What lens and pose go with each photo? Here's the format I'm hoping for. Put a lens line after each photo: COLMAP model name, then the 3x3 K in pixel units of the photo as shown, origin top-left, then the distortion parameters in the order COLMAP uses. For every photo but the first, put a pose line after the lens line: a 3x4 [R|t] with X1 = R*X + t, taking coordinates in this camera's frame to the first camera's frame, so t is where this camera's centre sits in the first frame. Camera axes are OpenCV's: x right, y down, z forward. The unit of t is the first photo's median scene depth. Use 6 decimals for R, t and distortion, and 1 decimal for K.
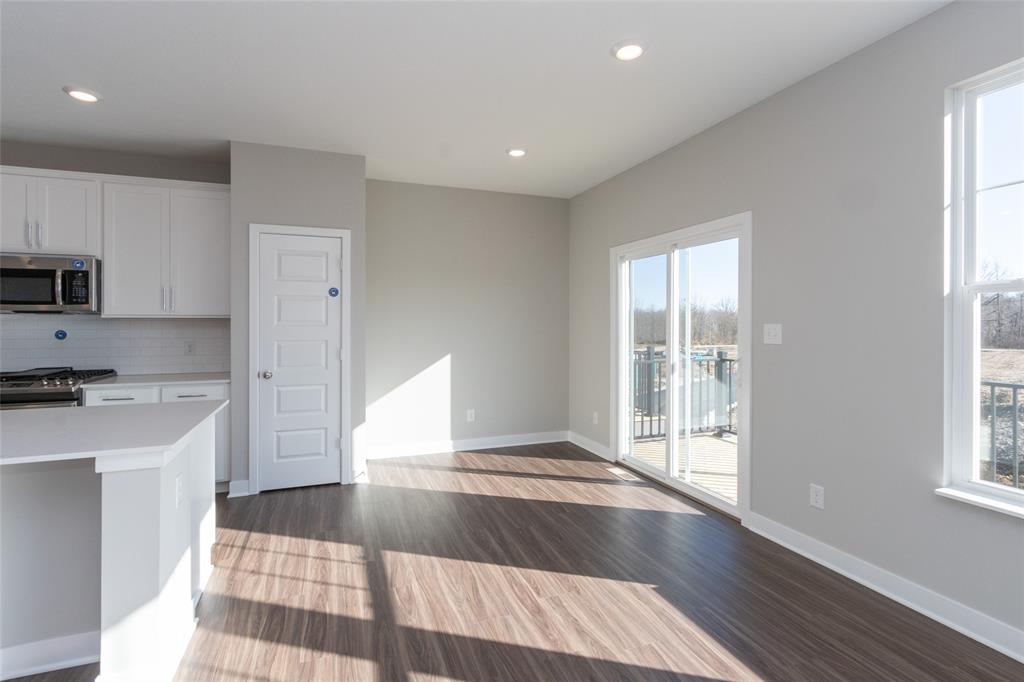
lens RADIAL K [[478.8, 0, 497.2], [0, 478.8, 326.8], [0, 0, 1]] dist [0.011065, -0.001129]
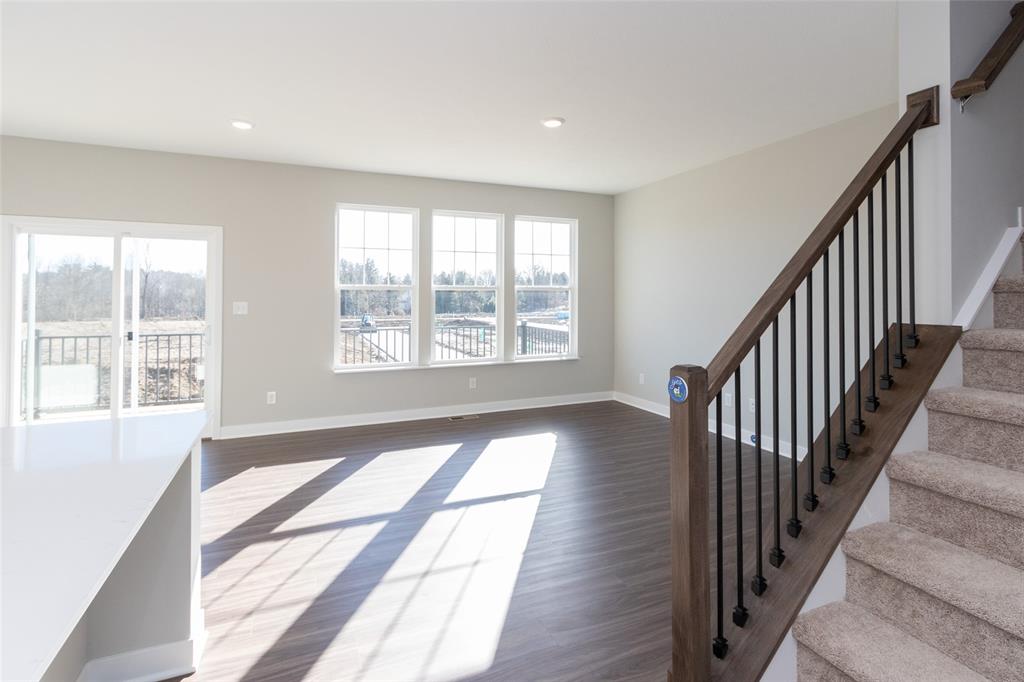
lens RADIAL K [[478.8, 0, 503.1], [0, 478.8, 290.3], [0, 0, 1]] dist [0.011065, -0.001129]
pose [[-0.063822, 0.017799, 0.997803, -0.828305], [0.003957, 0.999838, -0.017582, -0.010457], [-0.997953, 0.002826, -0.063882, 0.175389]]
